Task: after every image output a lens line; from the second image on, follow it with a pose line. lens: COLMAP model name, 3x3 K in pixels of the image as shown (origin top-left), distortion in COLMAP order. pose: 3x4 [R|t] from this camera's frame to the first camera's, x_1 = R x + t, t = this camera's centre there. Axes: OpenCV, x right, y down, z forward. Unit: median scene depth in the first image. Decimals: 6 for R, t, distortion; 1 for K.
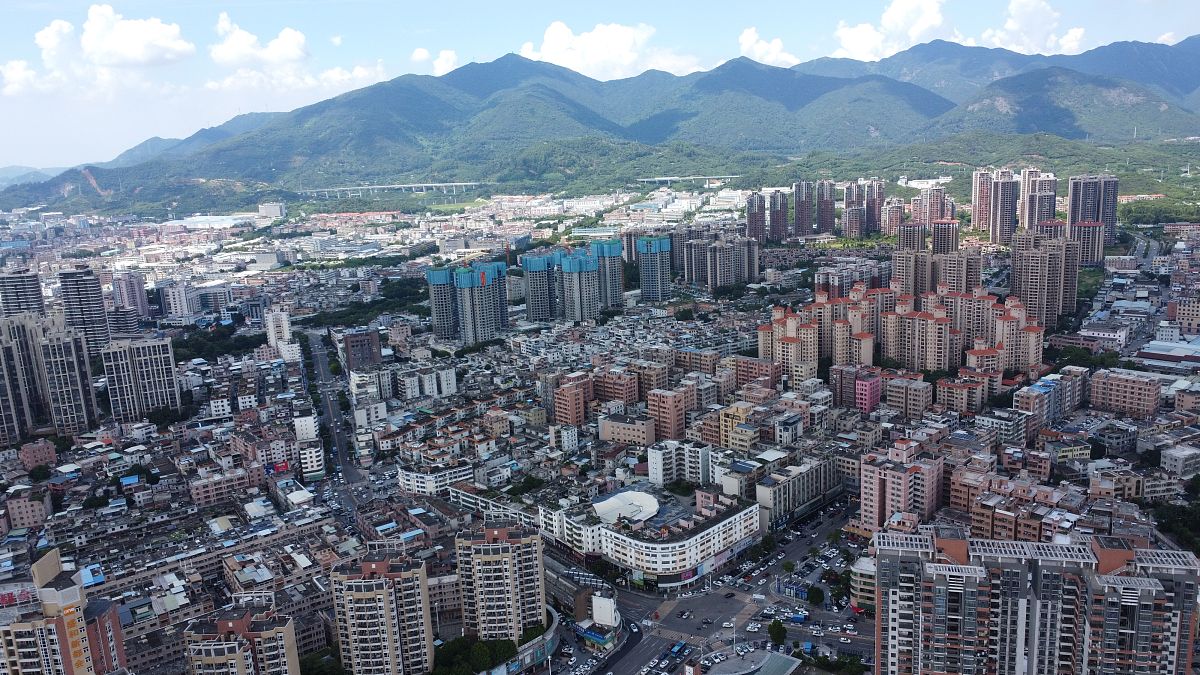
lens RADIAL K [[900.0, 0, 607.2], [0, 900.0, 335.5], [0, 0, 1]] dist [0.009789, -0.001101]
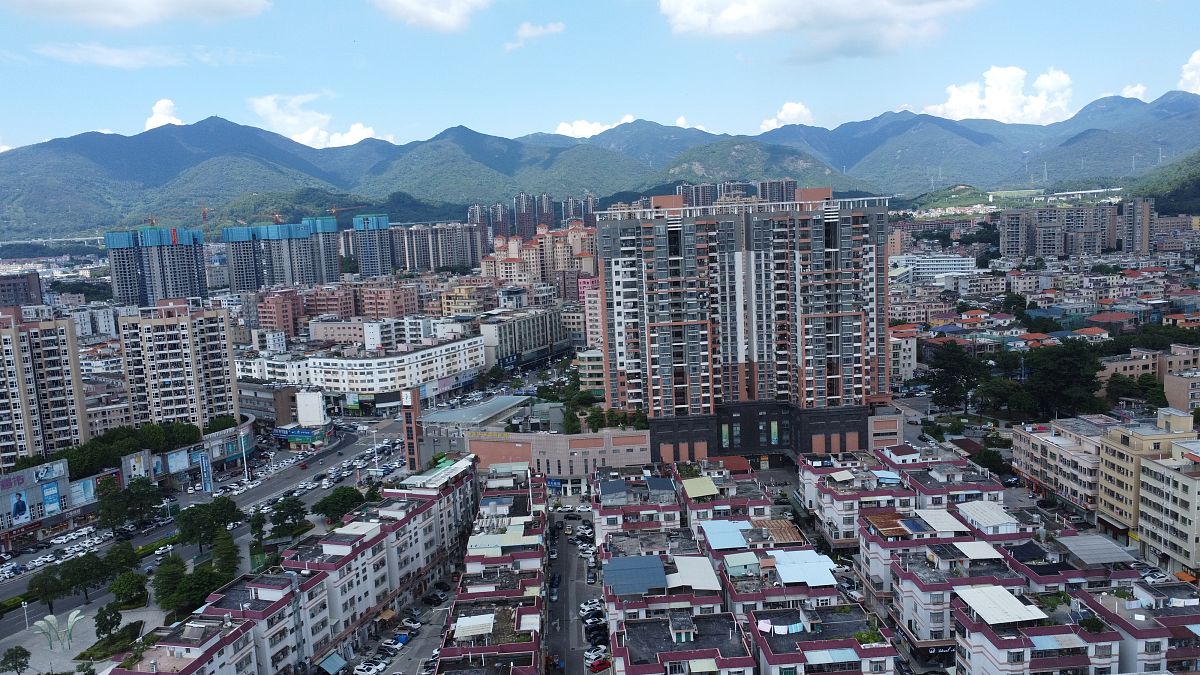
lens RADIAL K [[900.0, 0, 605.4], [0, 900.0, 325.6], [0, 0, 1]] dist [0.009789, -0.001101]
pose [[0.955604, -0.040431, 0.291868, 0.015907], [0.066060, 0.994723, -0.078494, 0.278916], [-0.287155, 0.094290, 0.953232, 0.062269]]
